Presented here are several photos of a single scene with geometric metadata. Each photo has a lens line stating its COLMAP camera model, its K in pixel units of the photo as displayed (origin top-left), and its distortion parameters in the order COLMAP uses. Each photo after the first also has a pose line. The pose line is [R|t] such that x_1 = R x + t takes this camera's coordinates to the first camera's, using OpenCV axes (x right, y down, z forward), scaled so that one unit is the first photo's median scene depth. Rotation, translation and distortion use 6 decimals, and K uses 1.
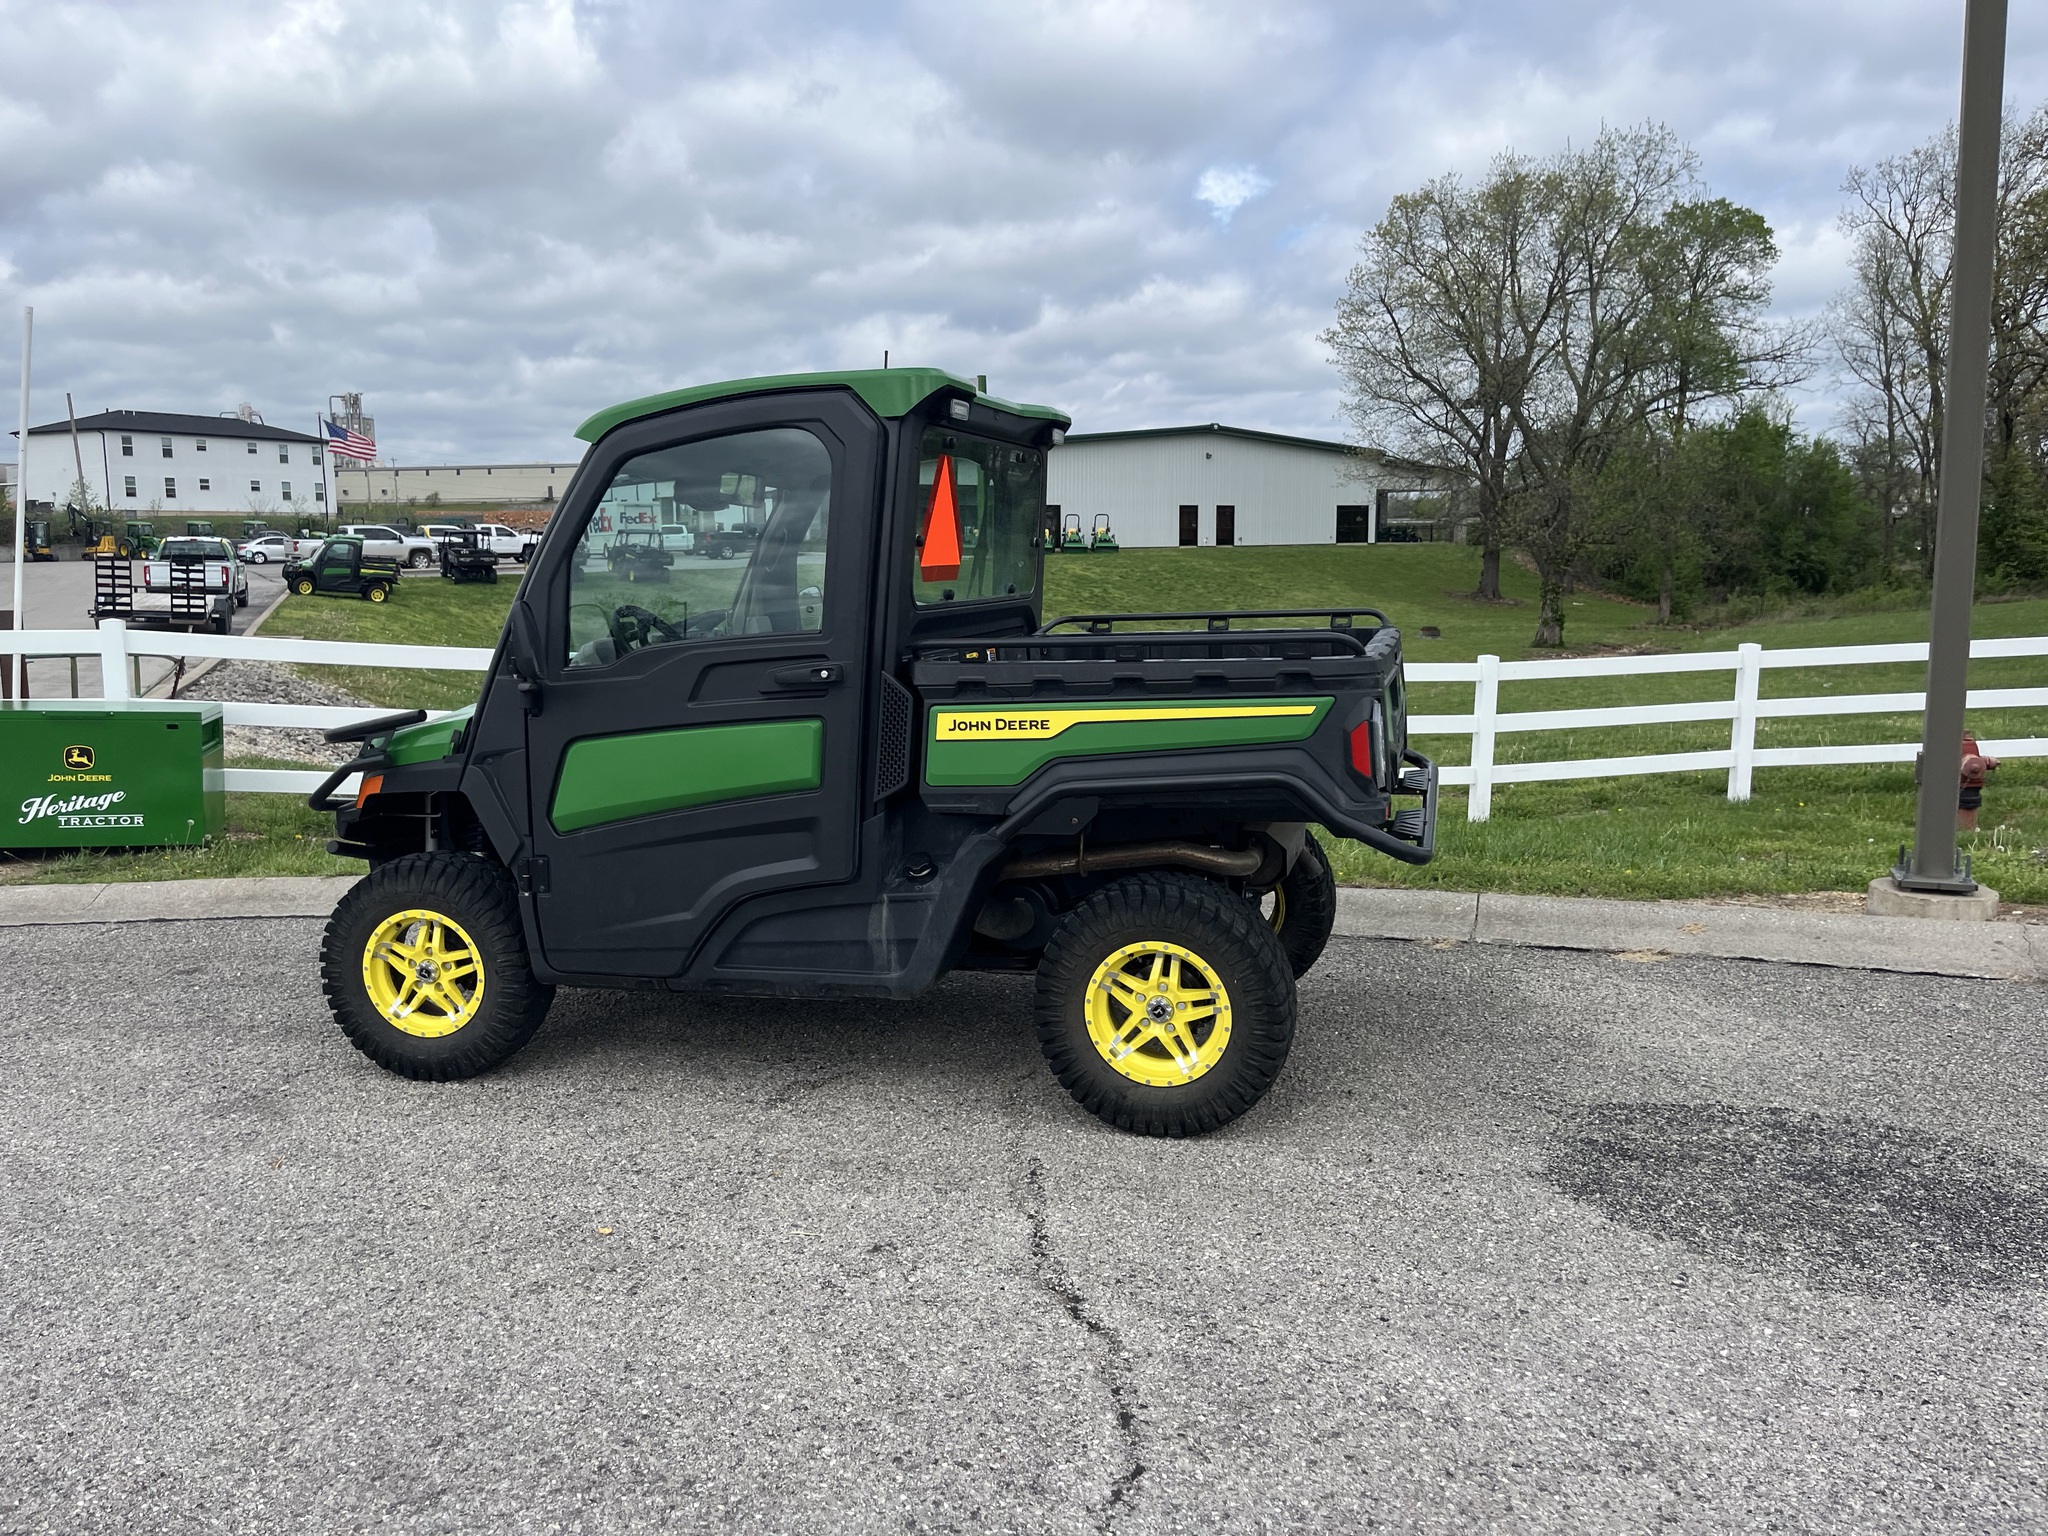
lens RADIAL K [[1586.3, 0, 993.4], [0, 1586.3, 761.8], [0, 0, 1]] dist [0.081679, -0.113691]
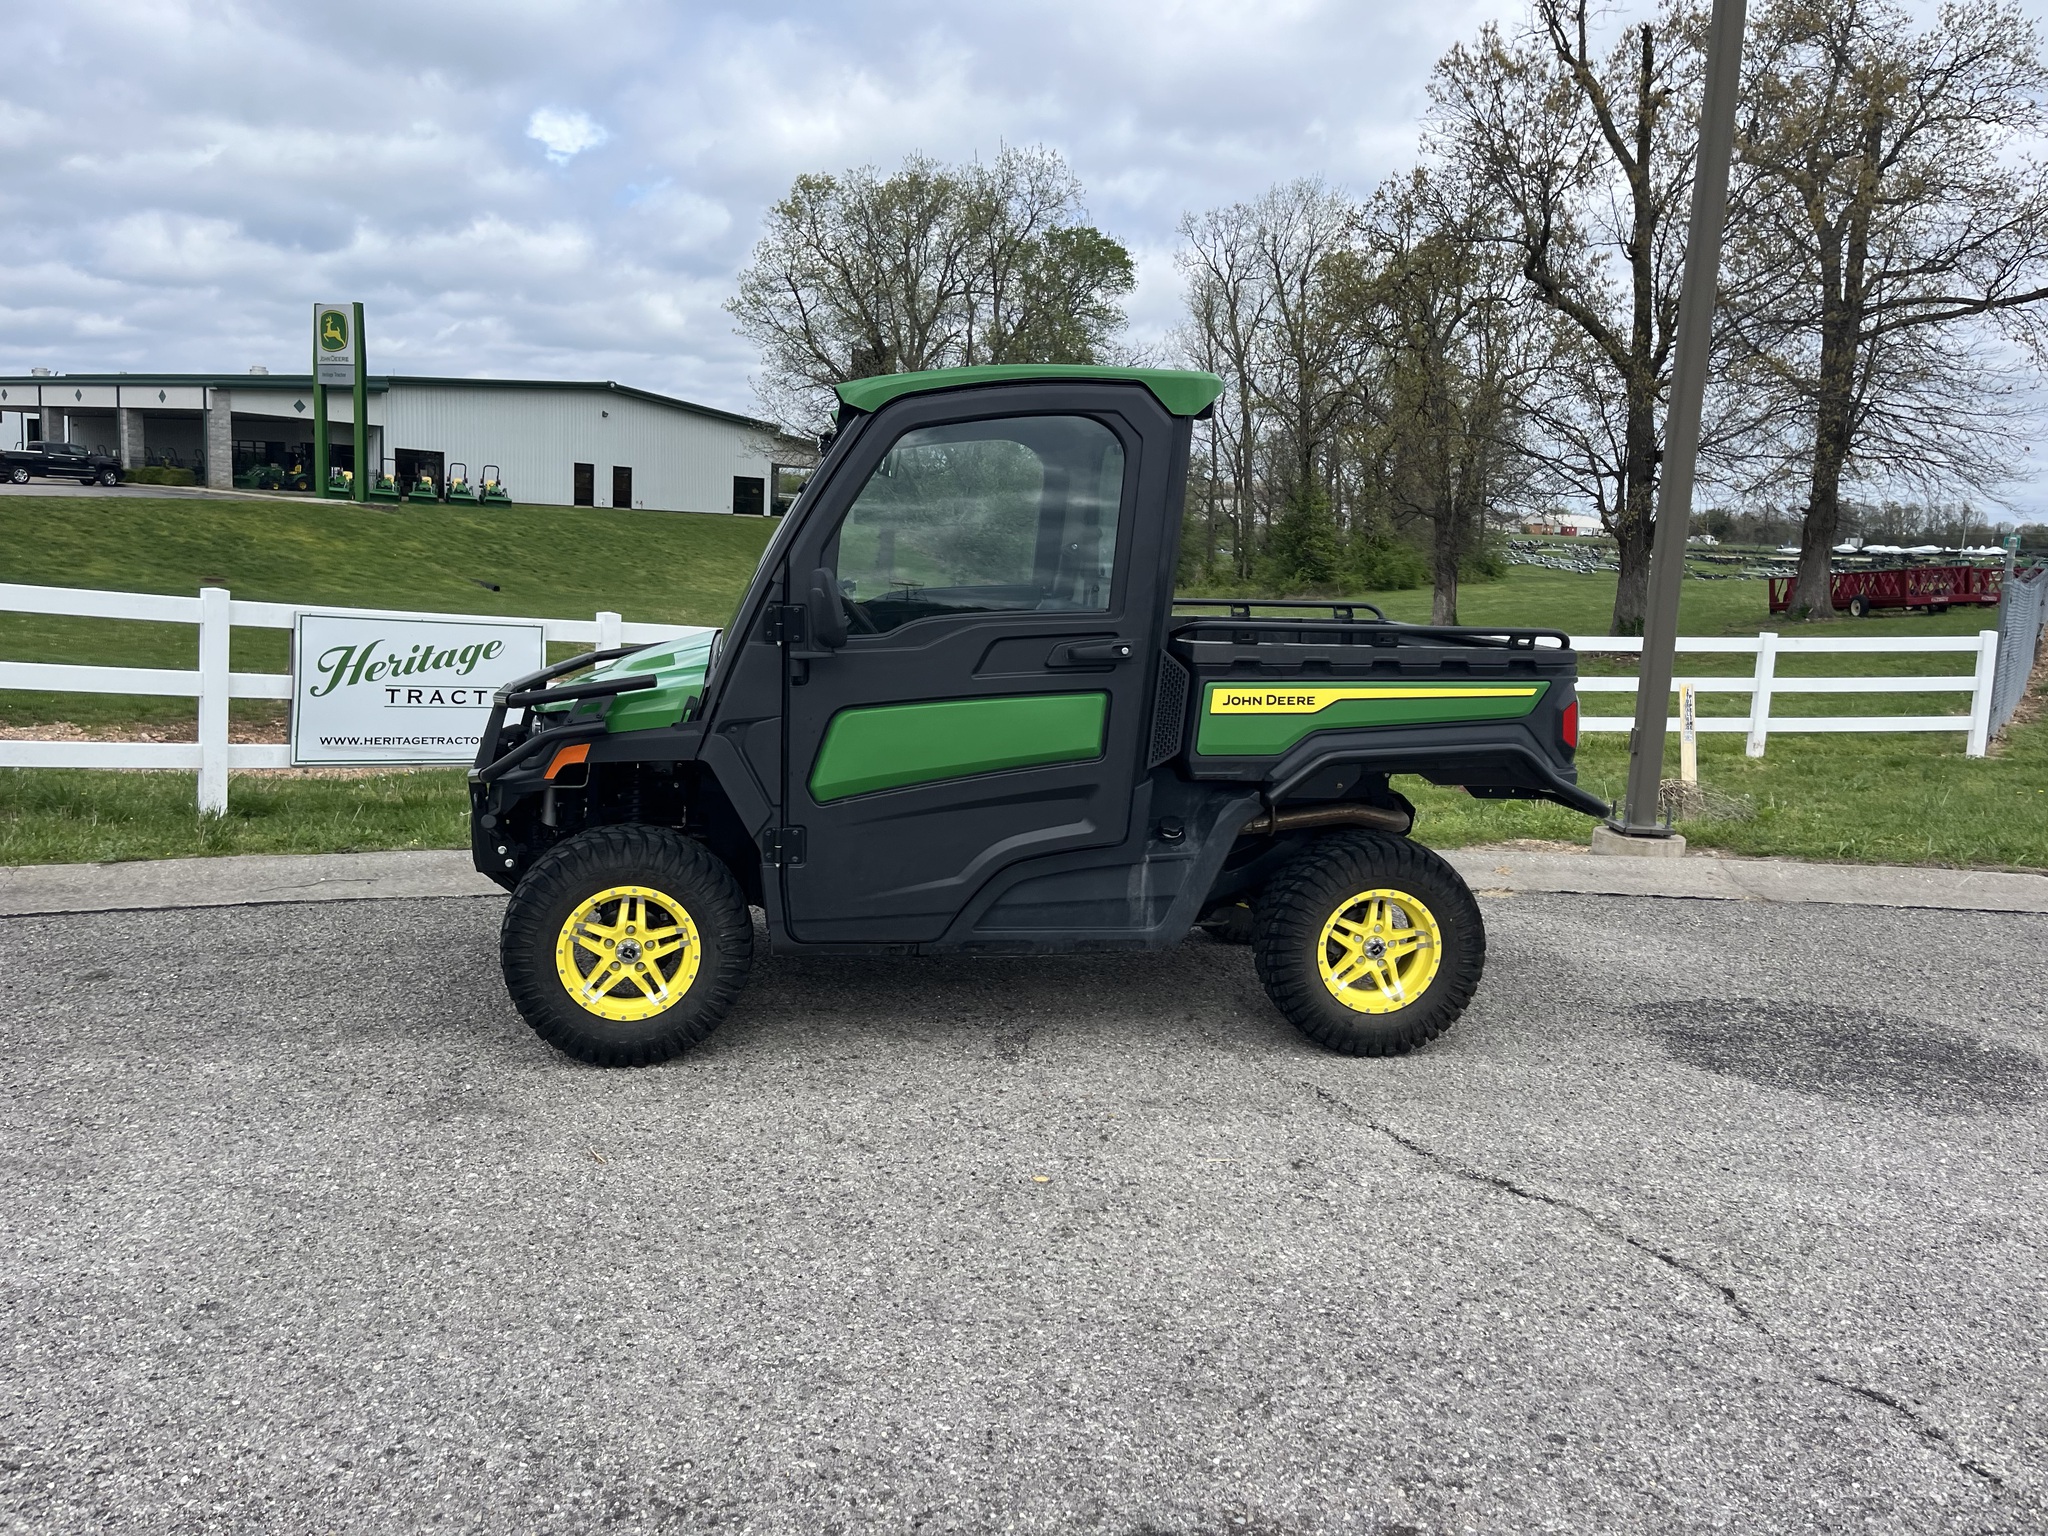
lens RADIAL K [[1594.2, 0, 1040.6], [0, 1594.2, 760.6], [0, 0, 1]] dist [0.068950, -0.094646]
pose [[0.907732, -0.002030, 0.419546, -0.280993], [-0.005584, 0.999841, 0.016920, 0.000544], [-0.419514, -0.017701, 0.907576, 0.021929]]
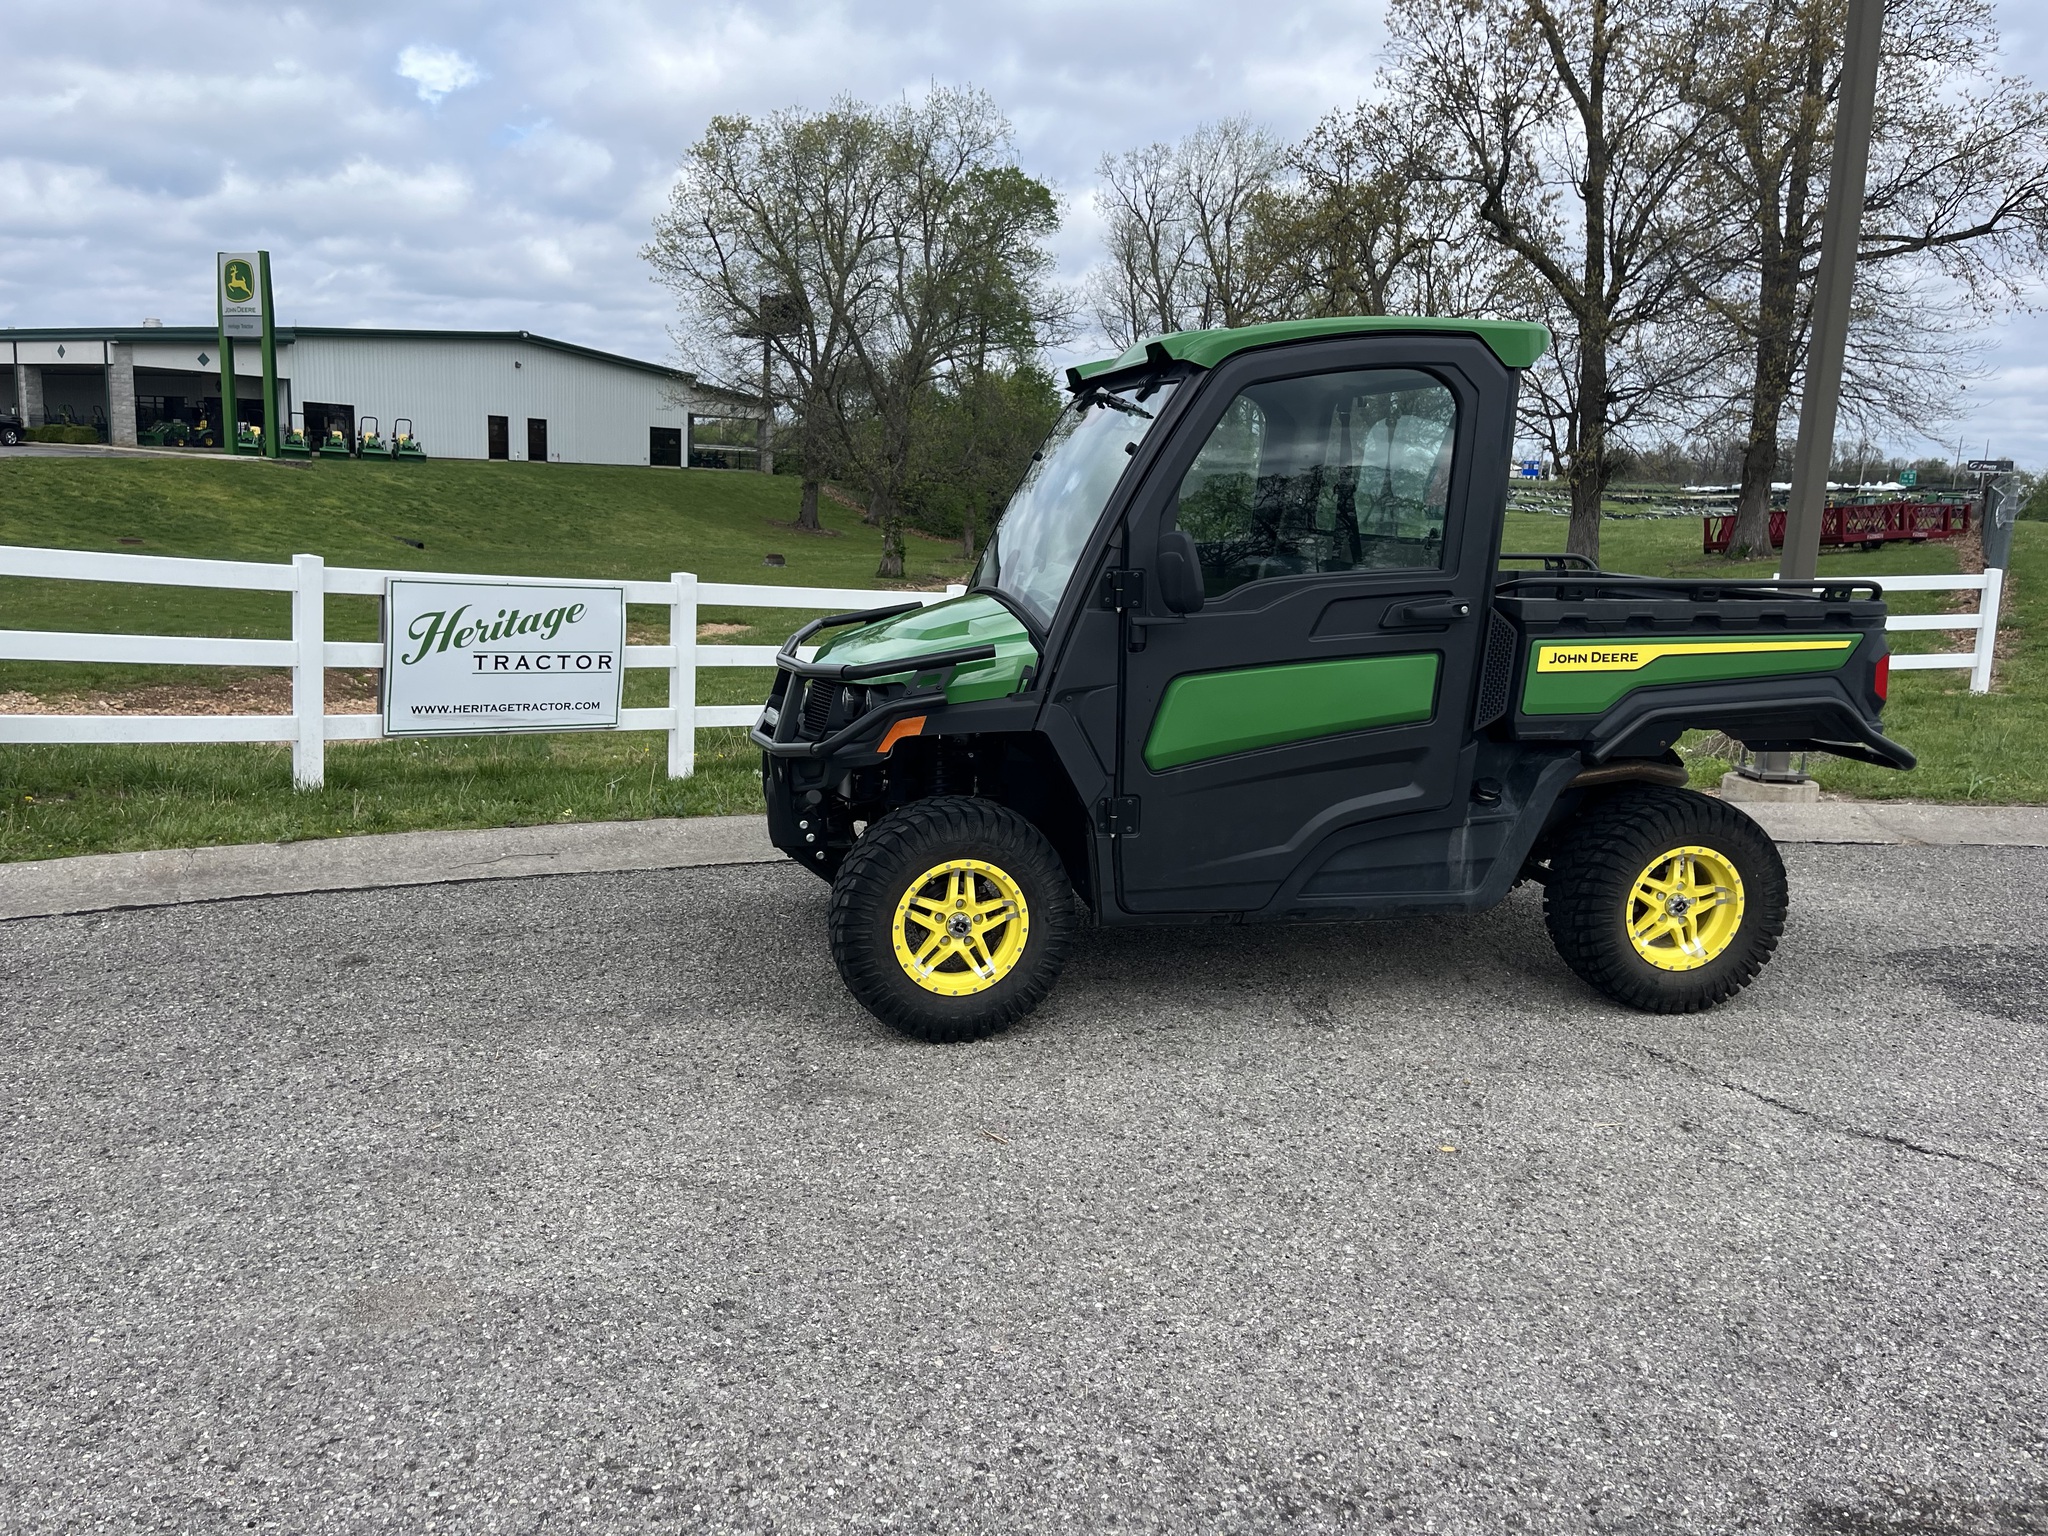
lens RADIAL K [[1594.2, 0, 1006.6], [0, 1594.2, 775.3], [0, 0, 1]] dist [0.070653, -0.101999]
pose [[0.890420, -0.036816, 0.453648, -0.395838], [0.011871, 0.998263, 0.057715, -0.004992], [-0.454985, -0.046005, 0.889310, 0.088789]]
